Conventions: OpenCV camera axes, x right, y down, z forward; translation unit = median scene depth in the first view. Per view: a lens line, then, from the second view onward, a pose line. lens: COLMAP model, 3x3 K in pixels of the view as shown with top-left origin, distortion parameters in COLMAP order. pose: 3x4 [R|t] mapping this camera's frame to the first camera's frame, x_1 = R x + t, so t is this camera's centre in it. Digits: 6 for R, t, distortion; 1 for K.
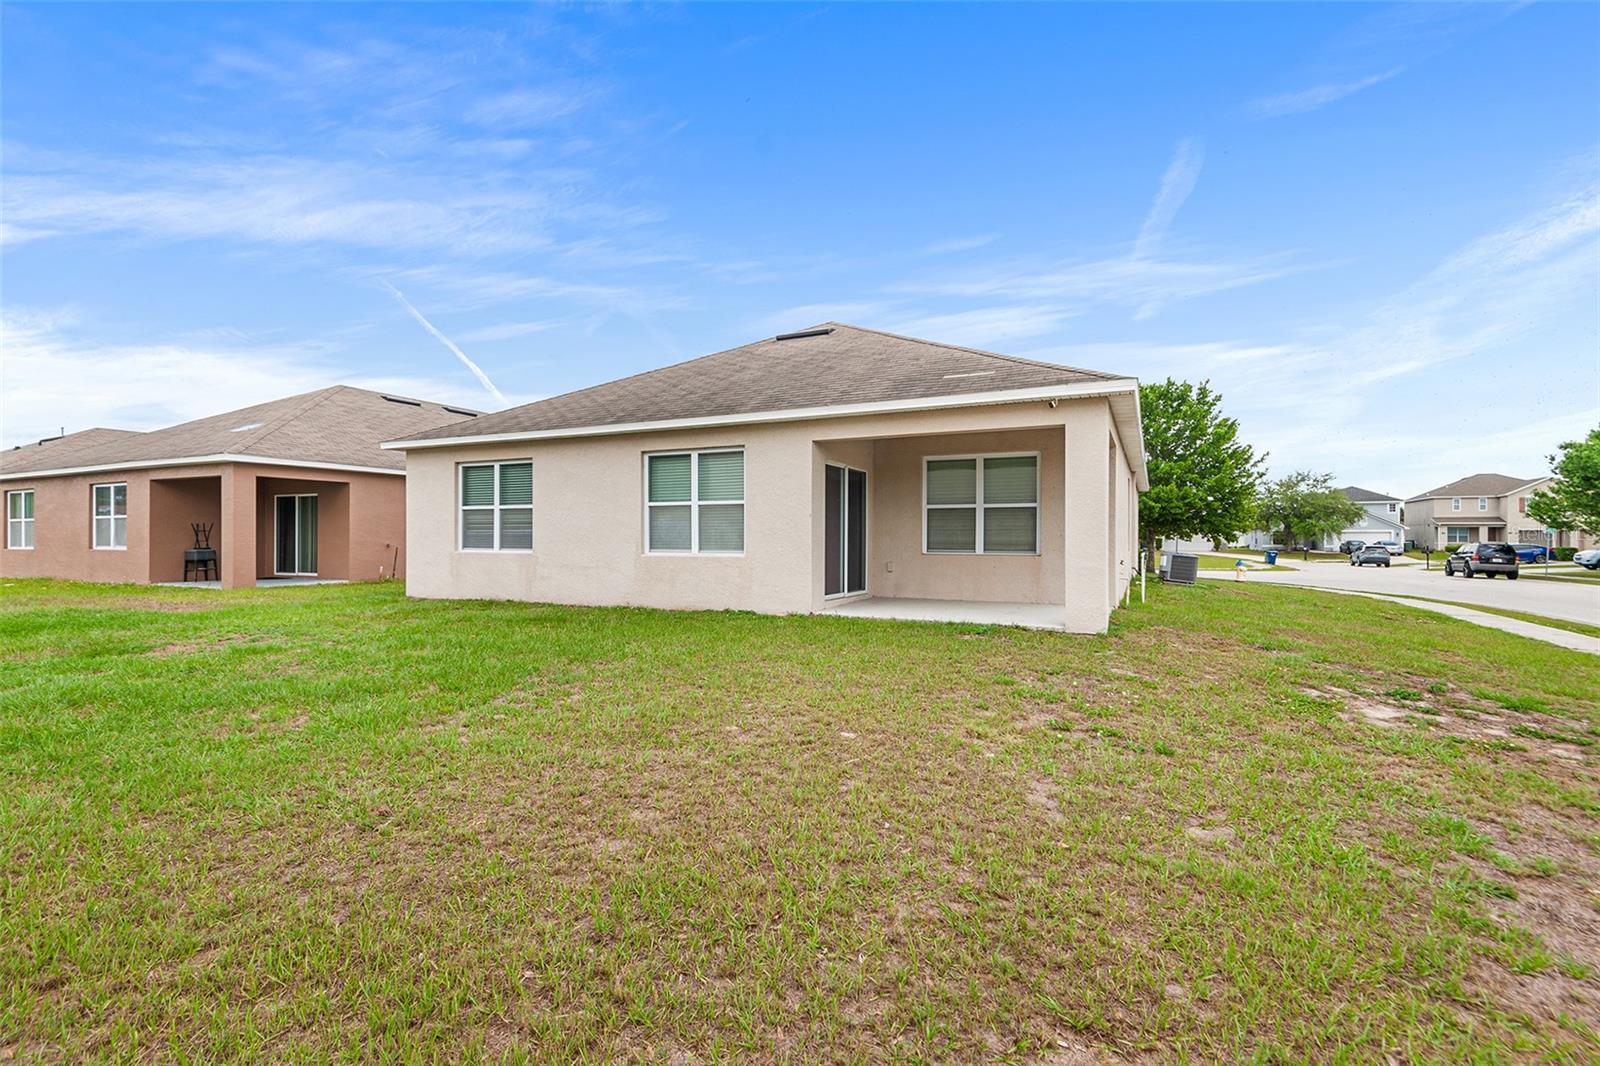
lens RADIAL K [[733.9, 0, 792.1], [0, 733.9, 536.4], [0, 0, 1]] dist [0.040057, -0.026445]
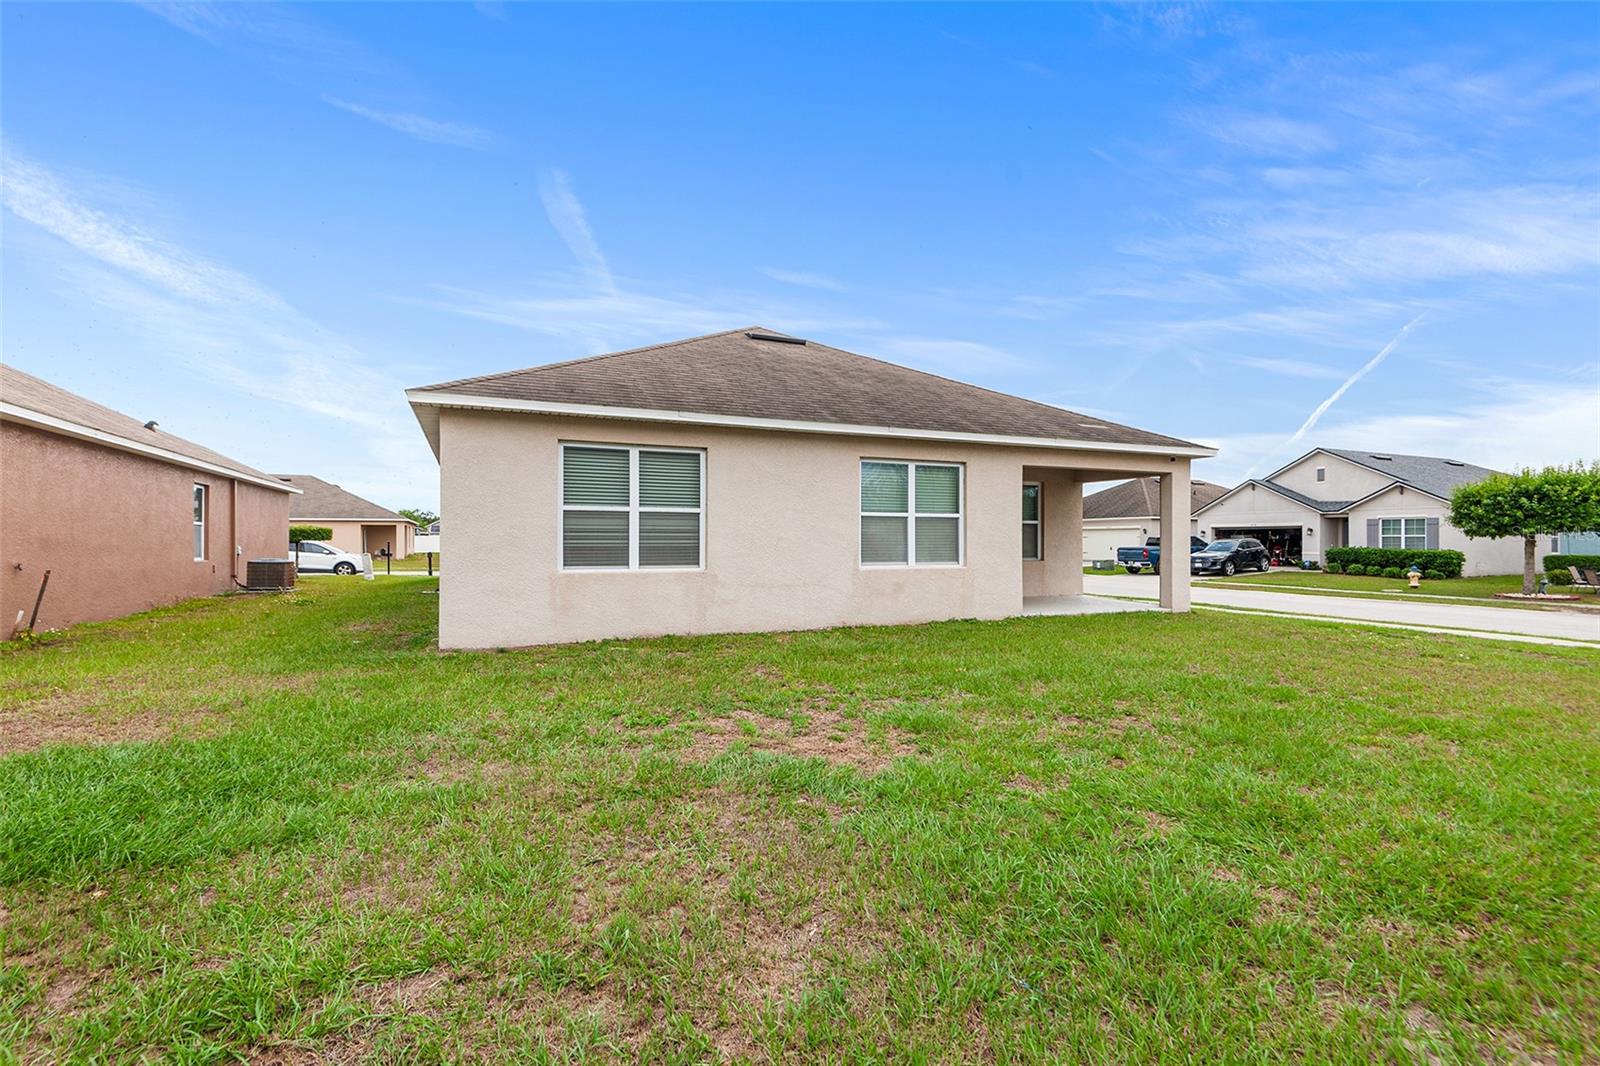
lens RADIAL K [[711.6, 0, 800.0], [0, 711.6, 533.0], [0, 0, 1]] dist [0.068052, -0.023811]
pose [[0.650303, 0.007200, 0.759641, -0.915417], [-0.002762, 0.999971, -0.007113, -0.012843], [-0.759670, 0.002528, 0.650304, 0.468028]]
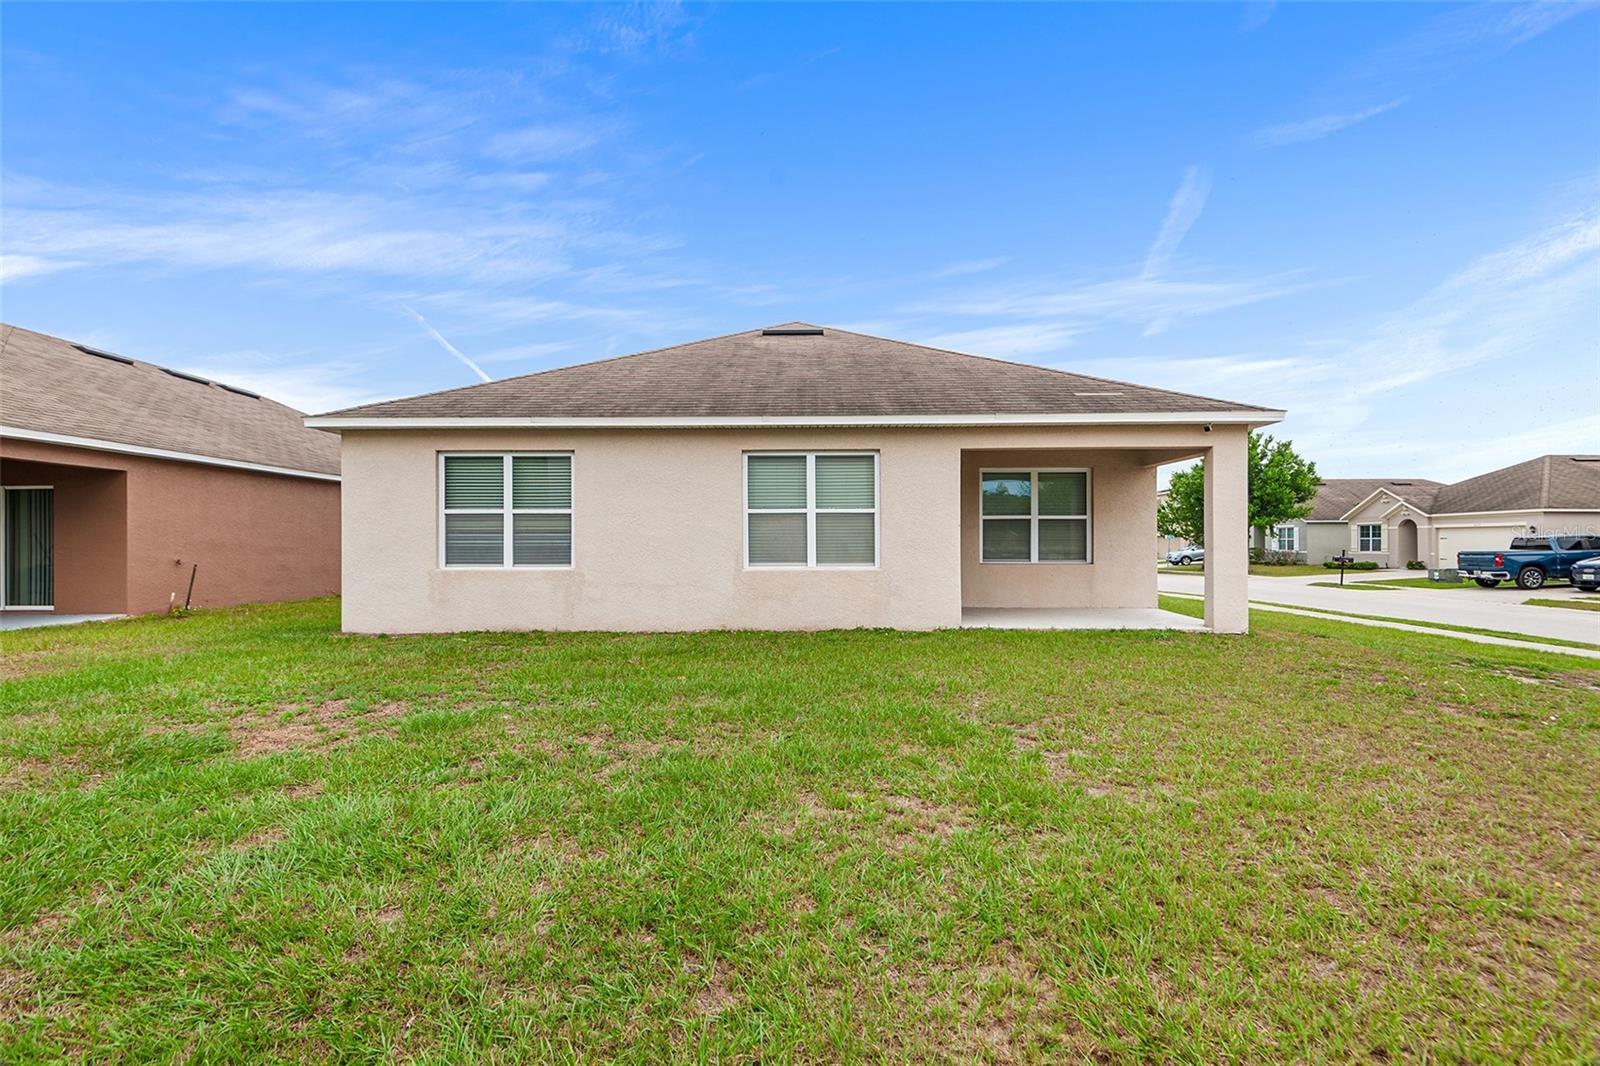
lens RADIAL K [[733.9, 0, 792.1], [0, 733.9, 536.4], [0, 0, 1]] dist [0.040057, -0.026445]
pose [[0.907445, 0.001507, 0.420168, -0.504970], [0.003637, 0.999928, -0.011441, -0.003546], [-0.420155, 0.011910, 0.907374, 0.190151]]
